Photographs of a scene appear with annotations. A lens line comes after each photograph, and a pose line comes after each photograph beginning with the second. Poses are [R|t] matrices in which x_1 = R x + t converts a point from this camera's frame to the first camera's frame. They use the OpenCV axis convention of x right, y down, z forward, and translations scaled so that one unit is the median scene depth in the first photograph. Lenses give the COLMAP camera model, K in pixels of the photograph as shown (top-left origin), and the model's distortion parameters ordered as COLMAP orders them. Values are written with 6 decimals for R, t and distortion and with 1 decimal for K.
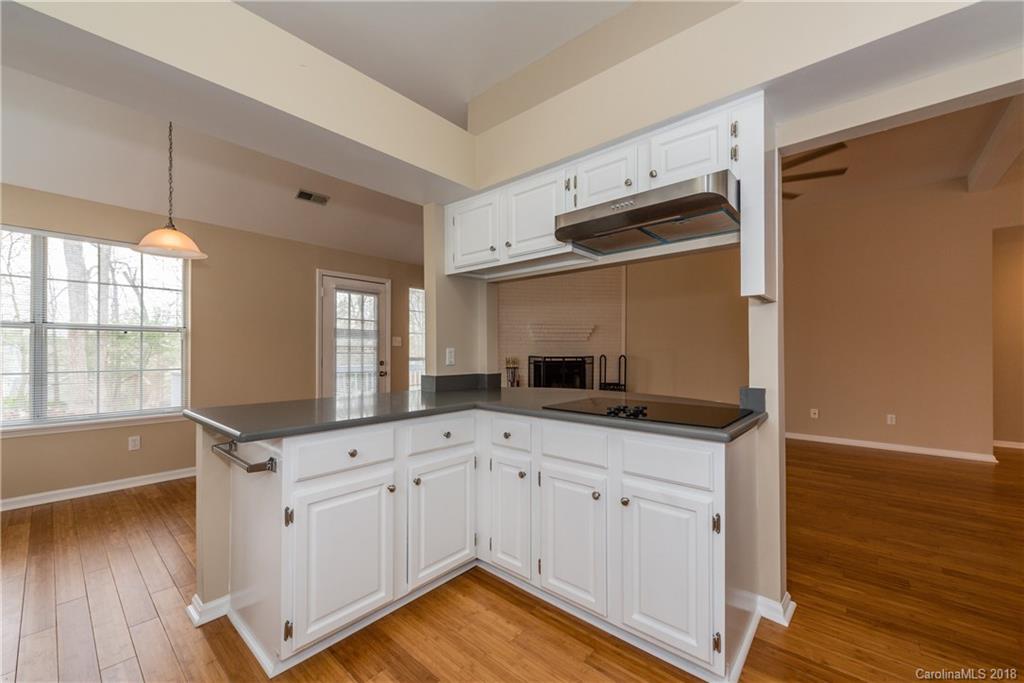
lens RADIAL K [[407.5, 0, 529.1], [0, 407.5, 343.5], [0, 0, 1]] dist [0.012459, -0.004053]
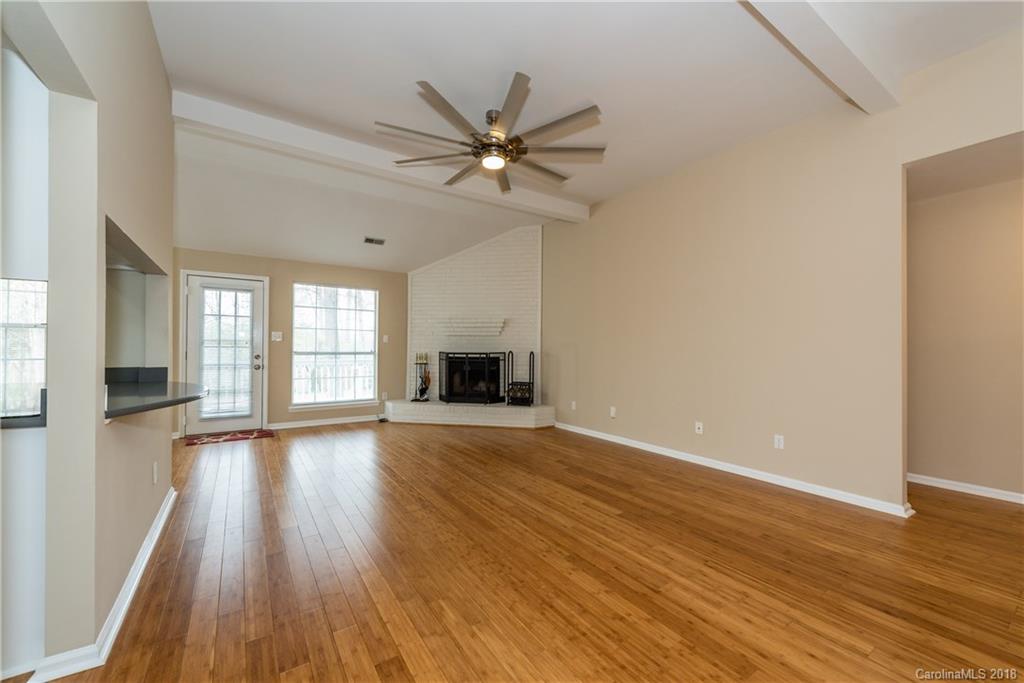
lens RADIAL K [[407.5, 0, 527.1], [0, 407.5, 346.3], [0, 0, 1]] dist [0.012459, -0.004053]
pose [[0.963795, 0.005082, -0.266594, 0.586571], [-0.000842, 0.999871, 0.016013, 0.003515], [0.266642, -0.015209, 0.963676, 0.166007]]
